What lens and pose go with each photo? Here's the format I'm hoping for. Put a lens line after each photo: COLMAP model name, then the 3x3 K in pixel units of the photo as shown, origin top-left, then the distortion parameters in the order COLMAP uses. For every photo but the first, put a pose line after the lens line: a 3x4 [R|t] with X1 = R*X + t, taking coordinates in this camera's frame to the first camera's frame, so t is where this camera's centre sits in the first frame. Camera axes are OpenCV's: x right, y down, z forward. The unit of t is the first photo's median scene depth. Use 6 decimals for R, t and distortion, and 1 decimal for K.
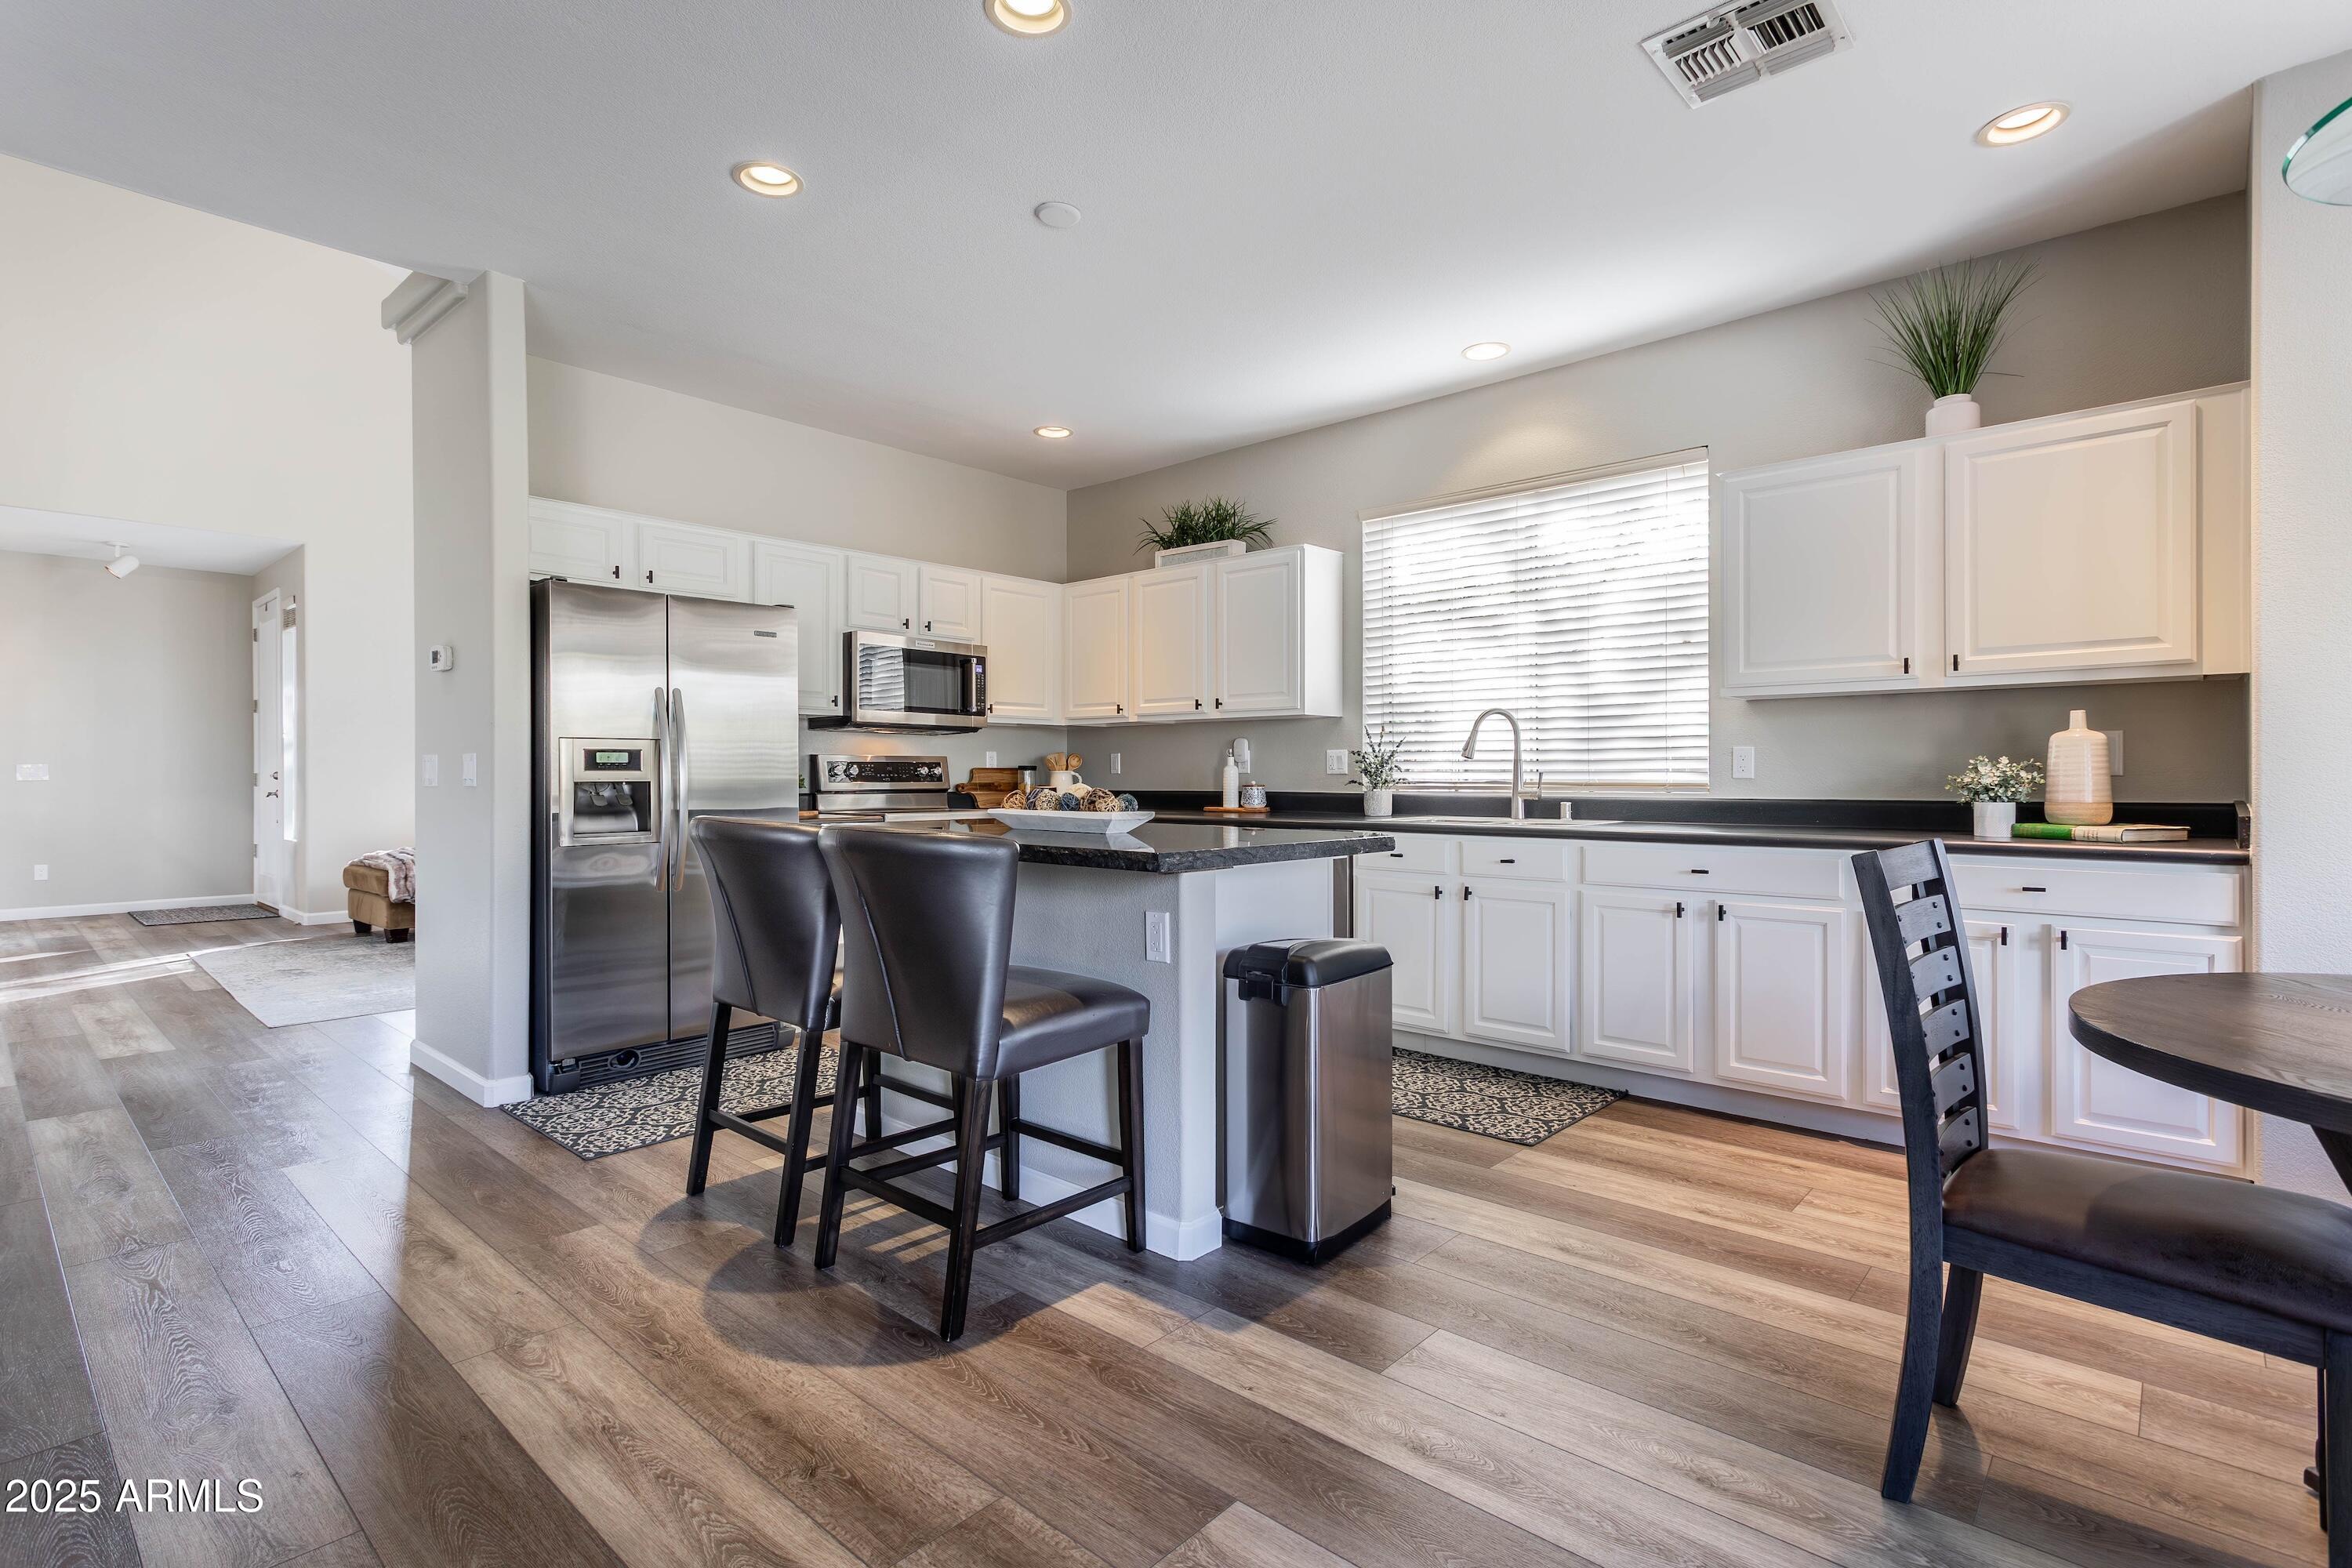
lens RADIAL K [[1144.5, 0, 1176.0], [0, 1144.5, 784.0], [0, 0, 1]] dist [0.013602, -0.000074]
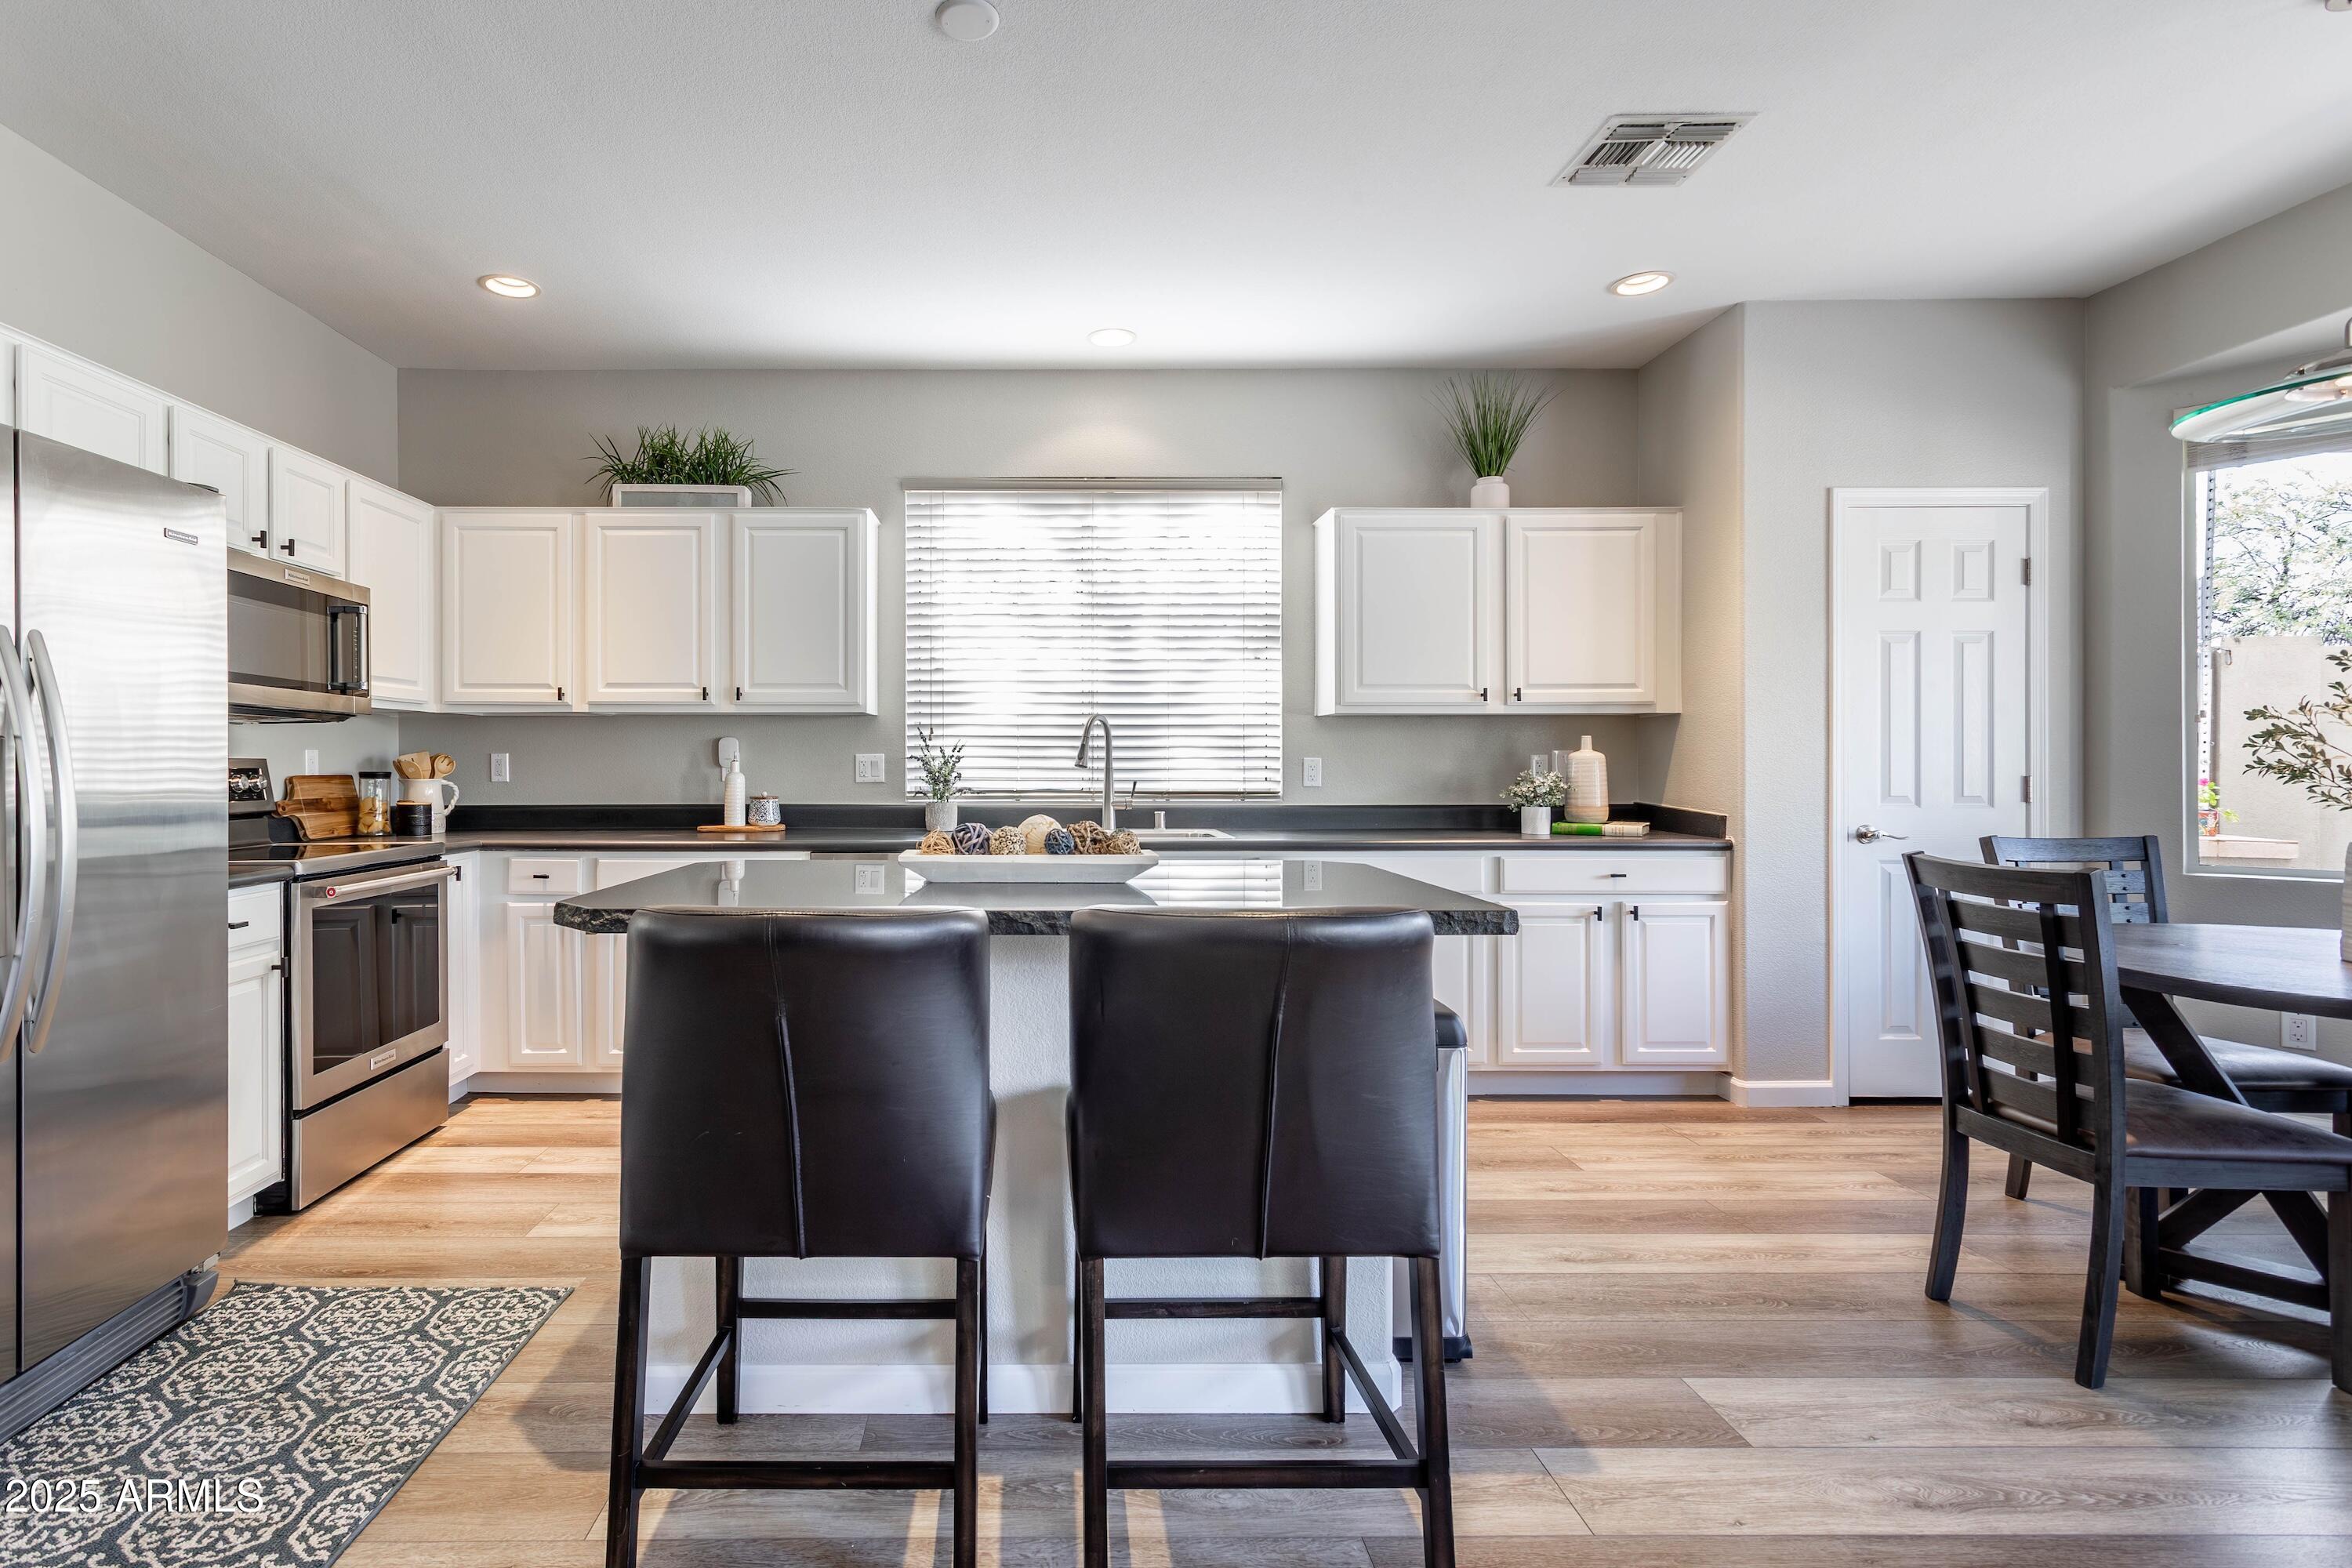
lens RADIAL K [[1173.3, 0, 1064.8], [0, 1173.3, 764.8], [0, 0, 1]] dist [0.003010, 0.000561]
pose [[0.733298, -0.000363, 0.679907, -0.405479], [0.004739, 0.999978, -0.004576, -0.020003], [-0.679891, 0.006578, 0.733284, 0.306698]]
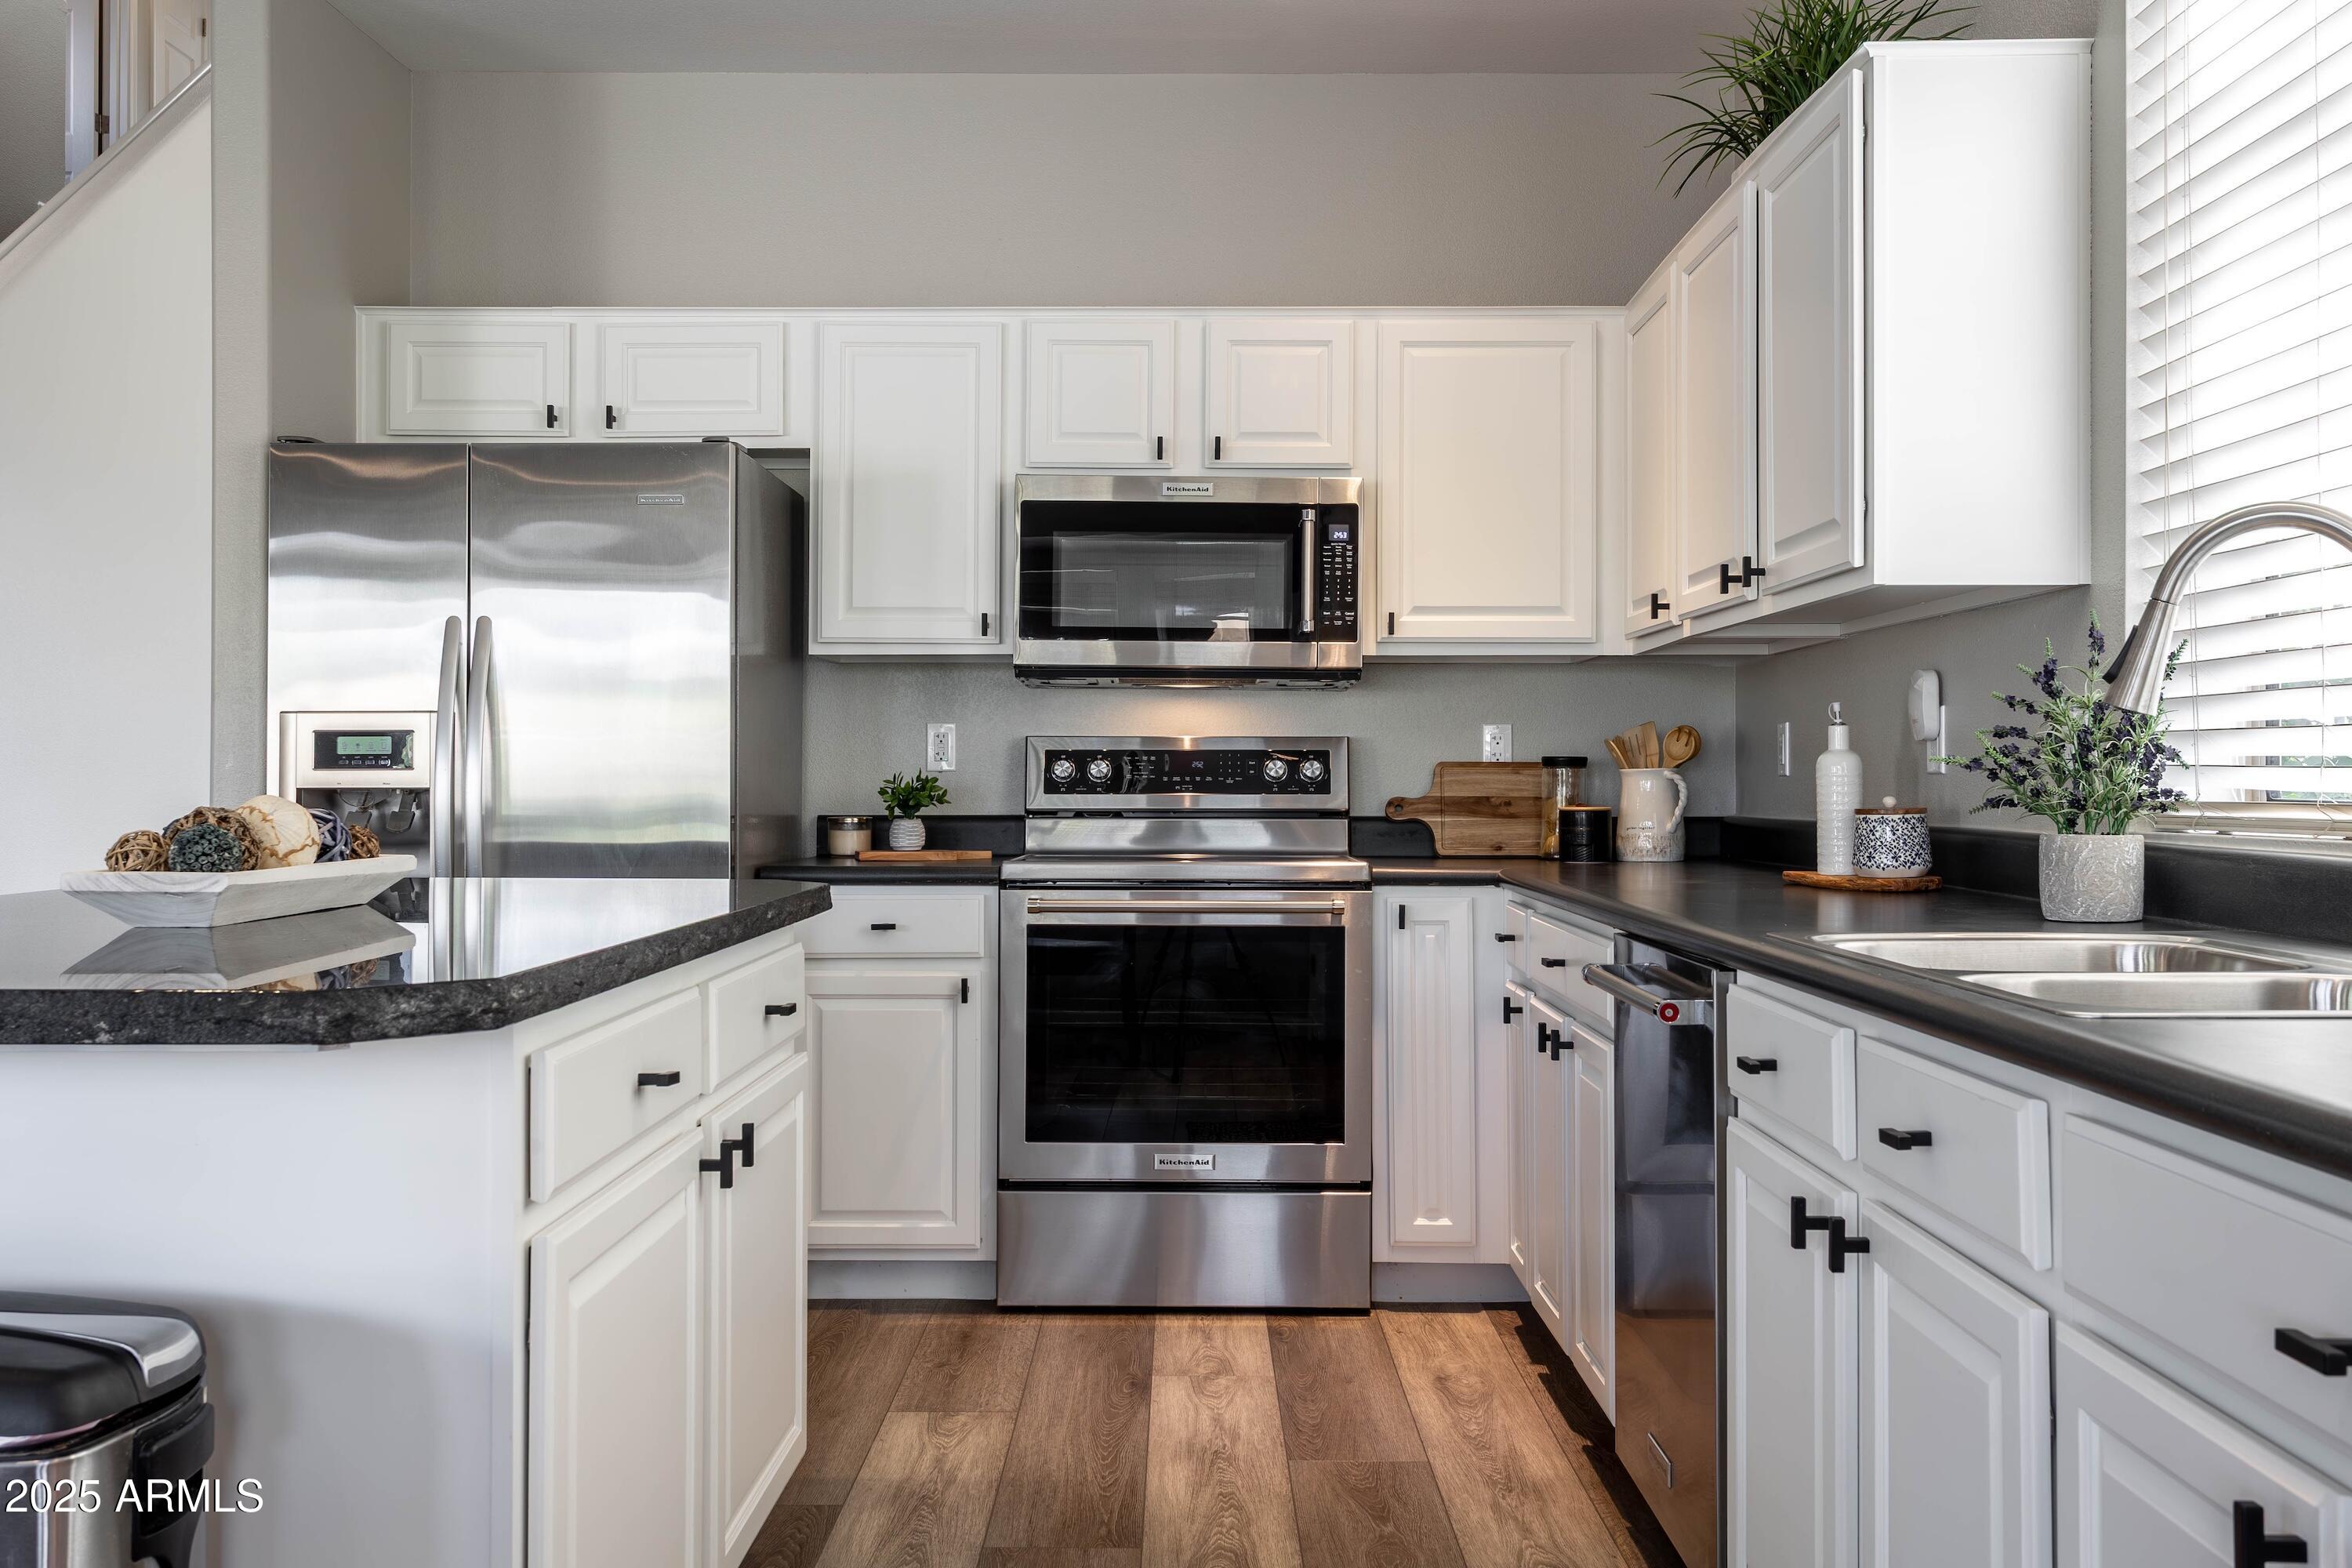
lens RADIAL K [[2110.3, 0, 1176.0], [0, 2110.3, 784.0], [0, 0, 1]] dist [-0.003601, -0.000462]
pose [[0.673807, 0.003355, -0.738900, 0.465206], [-0.008027, 0.999964, -0.002779, -0.003640], [0.738864, 0.007804, 0.673809, 0.510289]]
